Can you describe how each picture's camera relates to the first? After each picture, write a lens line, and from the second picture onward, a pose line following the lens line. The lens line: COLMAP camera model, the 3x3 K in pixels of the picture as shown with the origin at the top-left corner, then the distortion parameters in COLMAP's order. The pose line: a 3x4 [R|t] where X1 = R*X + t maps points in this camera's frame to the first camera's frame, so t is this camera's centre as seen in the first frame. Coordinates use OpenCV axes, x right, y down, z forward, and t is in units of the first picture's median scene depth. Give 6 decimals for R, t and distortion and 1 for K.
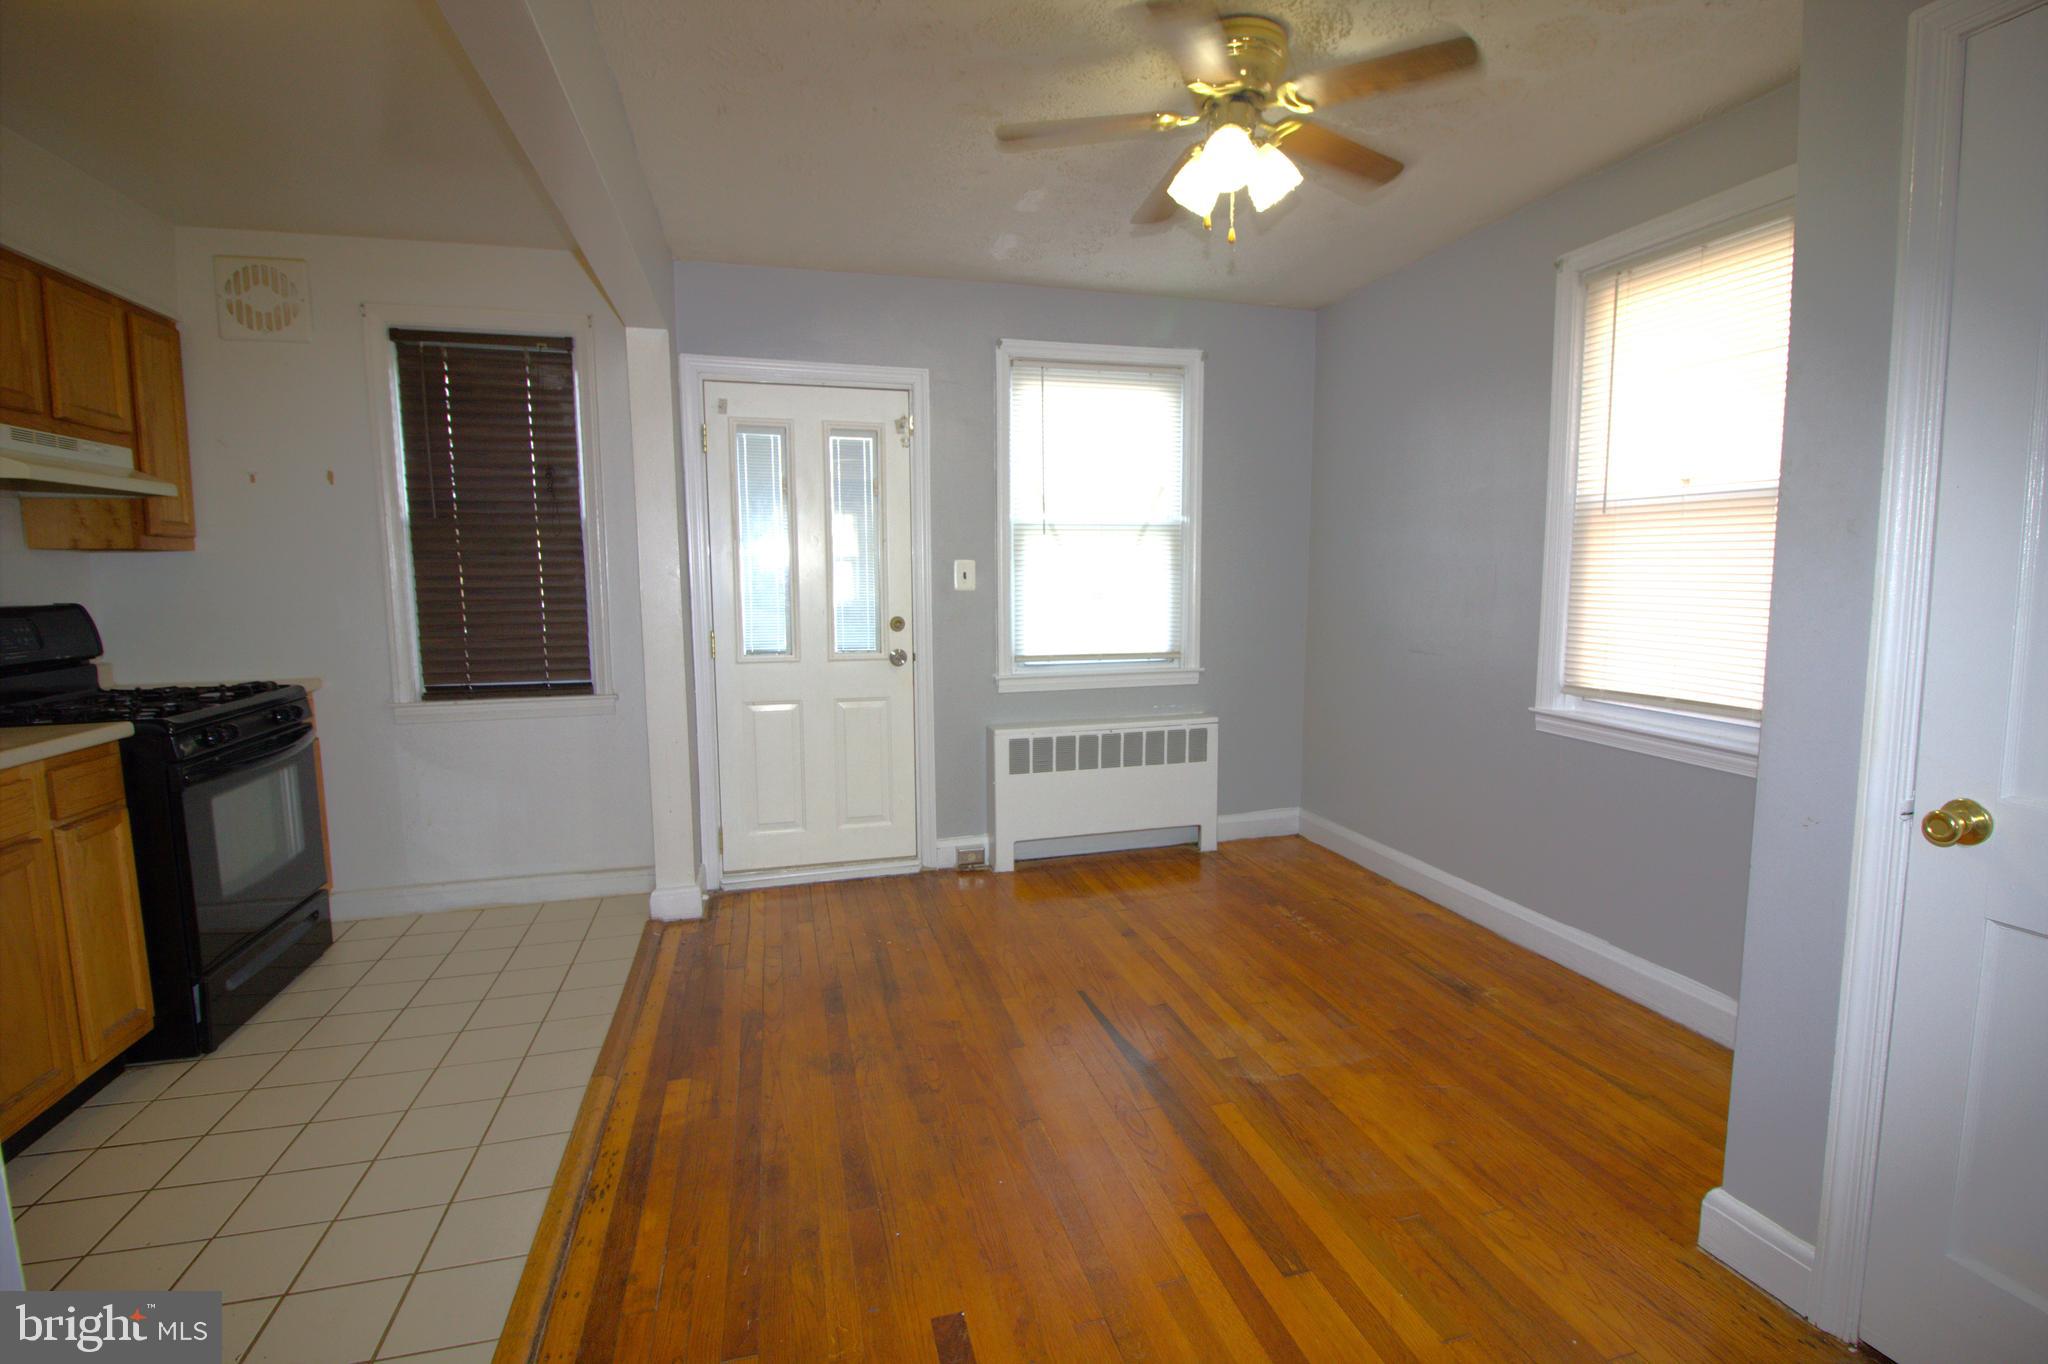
lens RADIAL K [[944.9, 0, 1051.8], [0, 944.9, 675.0], [0, 0, 1]] dist [-0.005759, -0.006611]
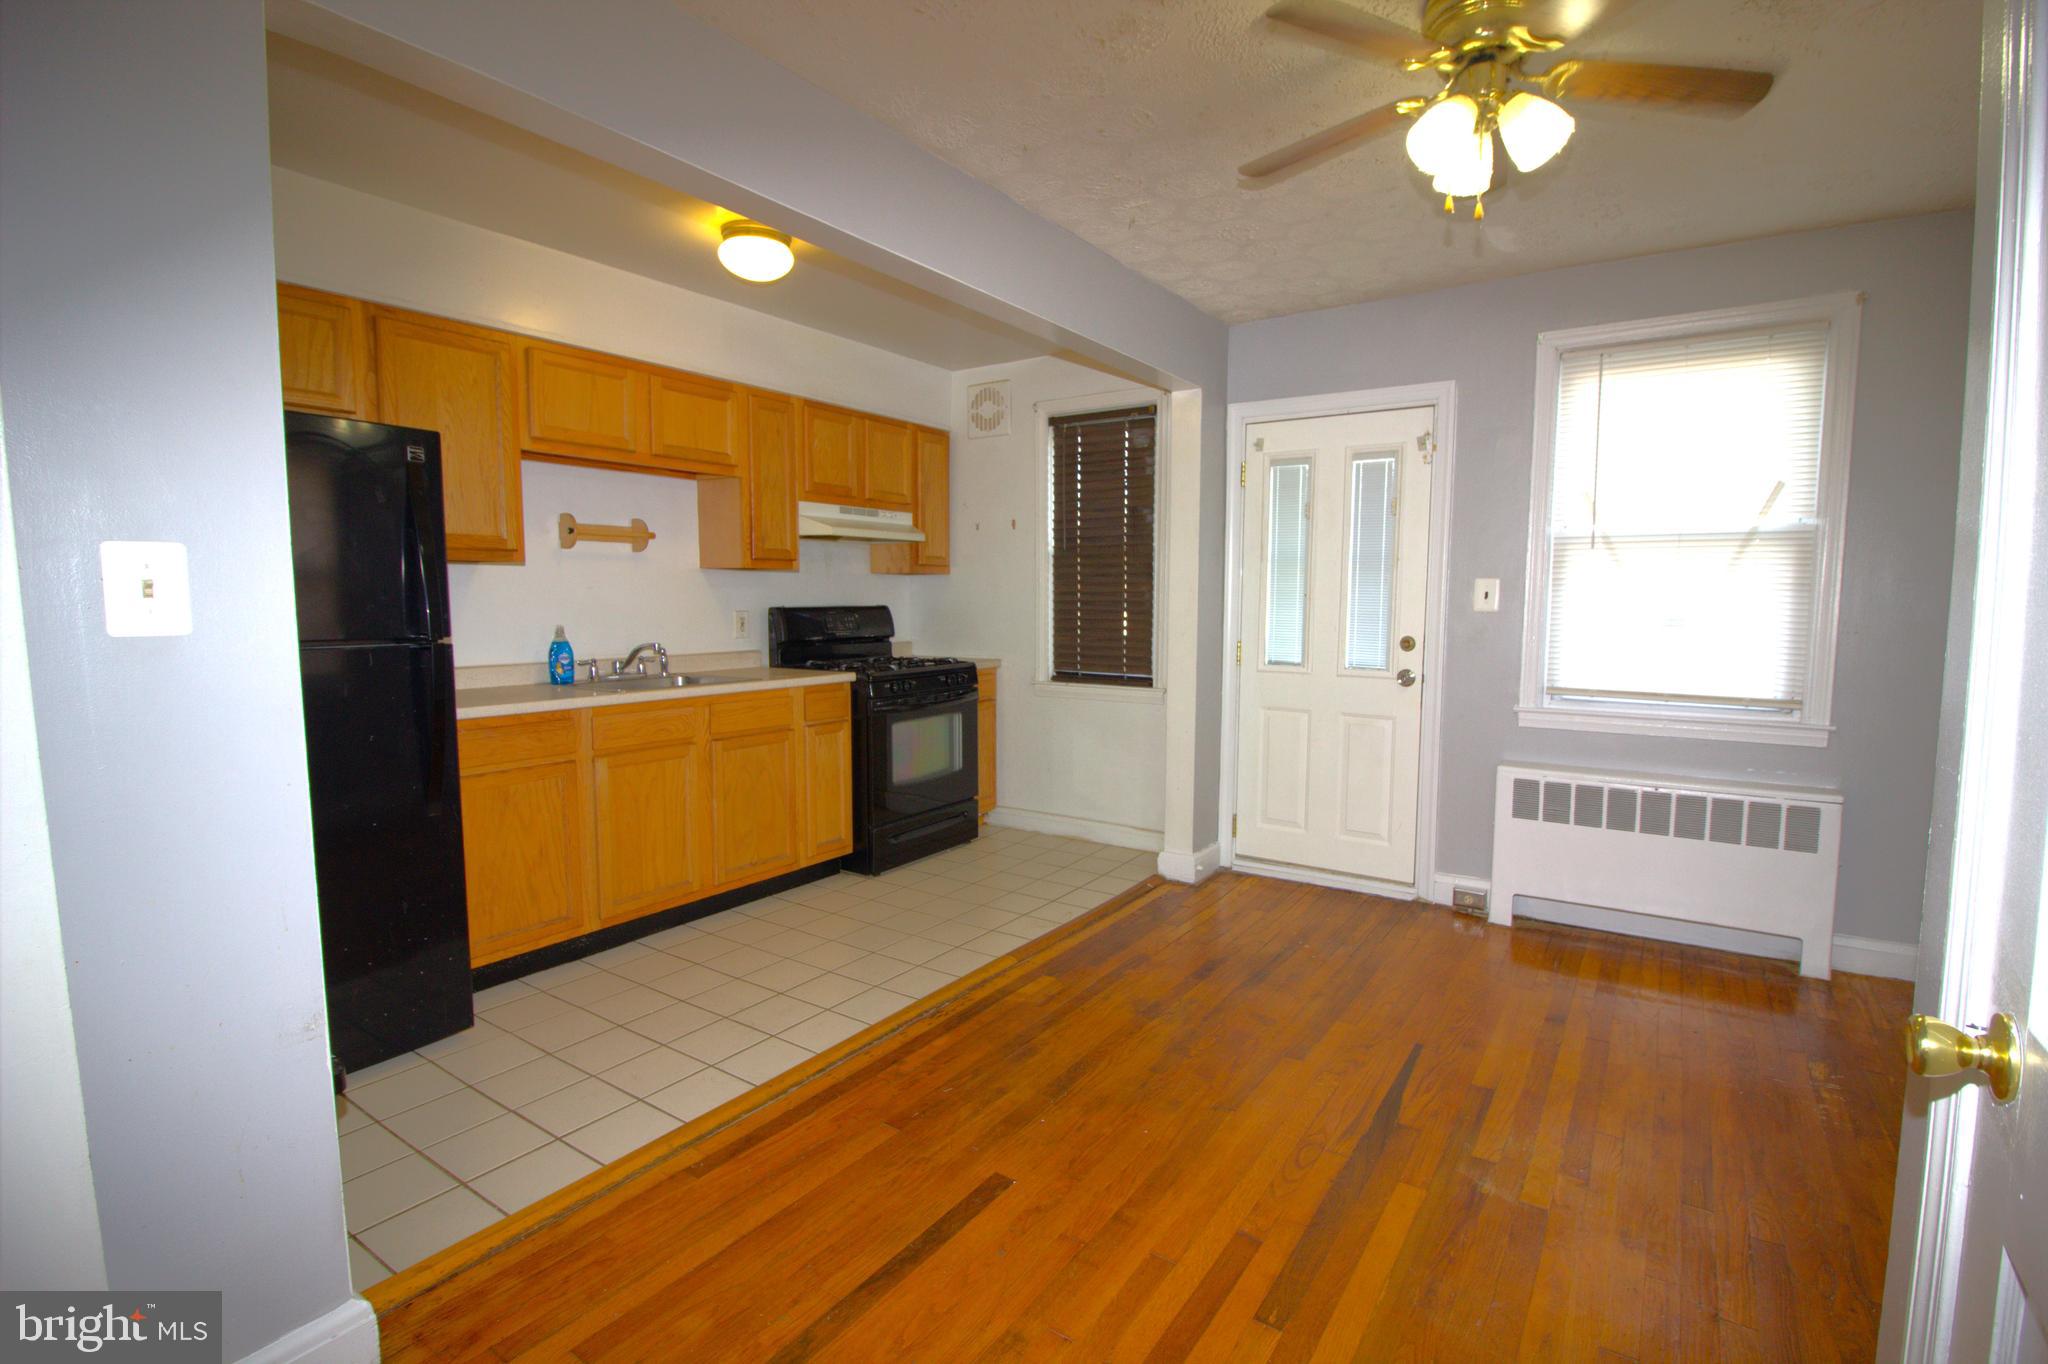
lens RADIAL K [[944.9, 0, 1046.3], [0, 944.9, 678.3], [0, 0, 1]] dist [-0.005759, -0.006611]
pose [[0.643708, 0.075648, -0.761523, 0.393175], [-0.089831, 0.995692, 0.022976, -0.008178], [0.759981, 0.053619, 0.647730, 0.088570]]
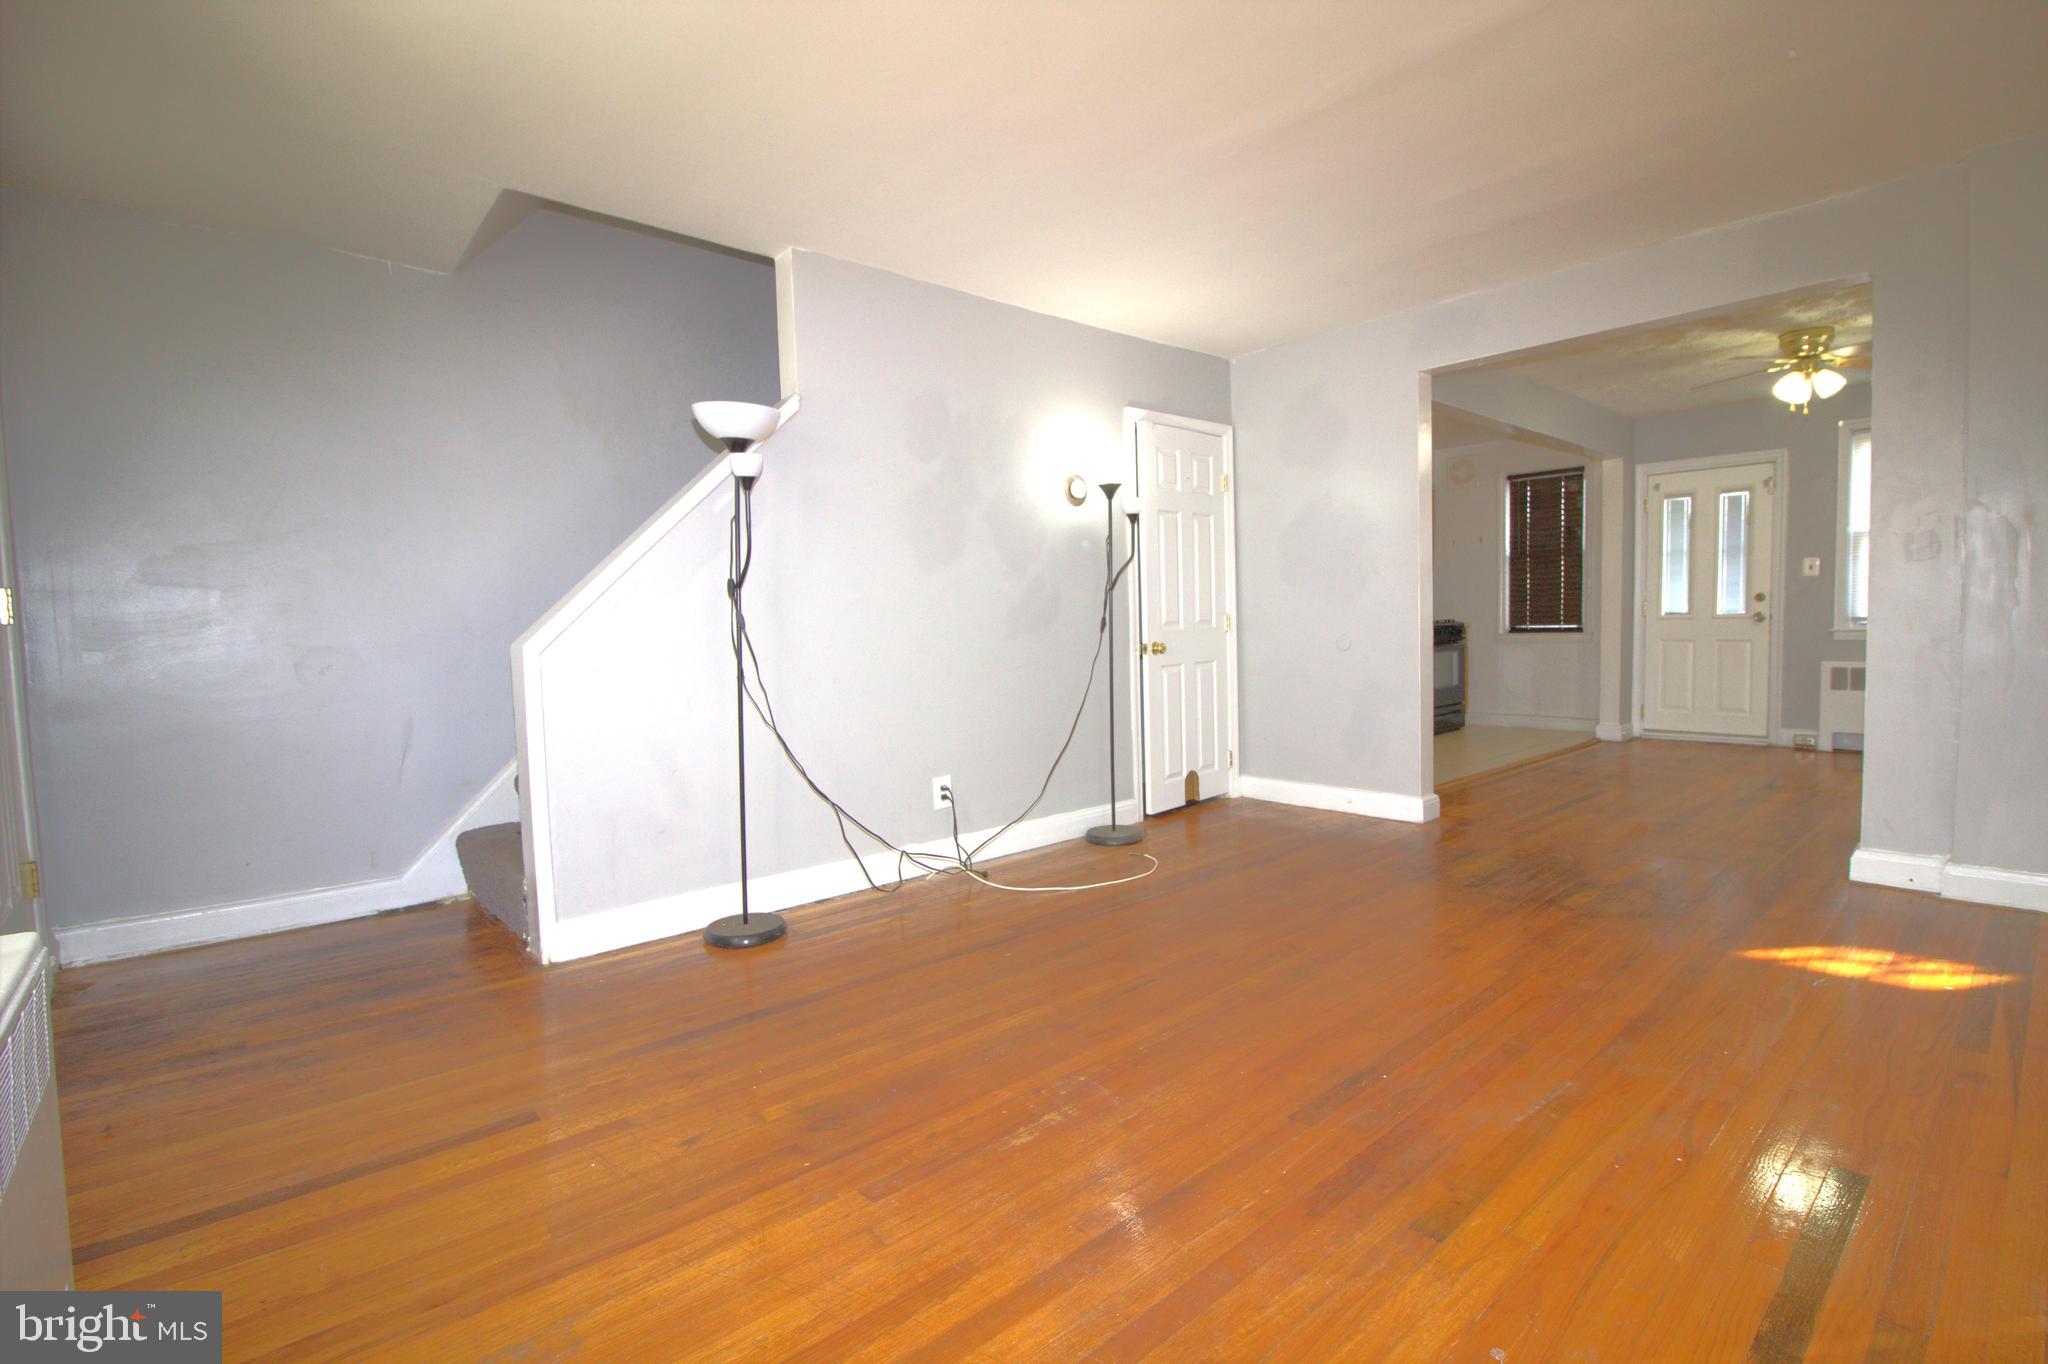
lens RADIAL K [[944.9, 0, 1050.1], [0, 944.9, 680.9], [0, 0, 1]] dist [-0.005759, -0.006611]
pose [[0.442763, 0.052220, -0.895117, 0.911928], [-0.074701, 0.996980, 0.021212, 0.178811], [0.893521, 0.057474, 0.445327, -1.029276]]
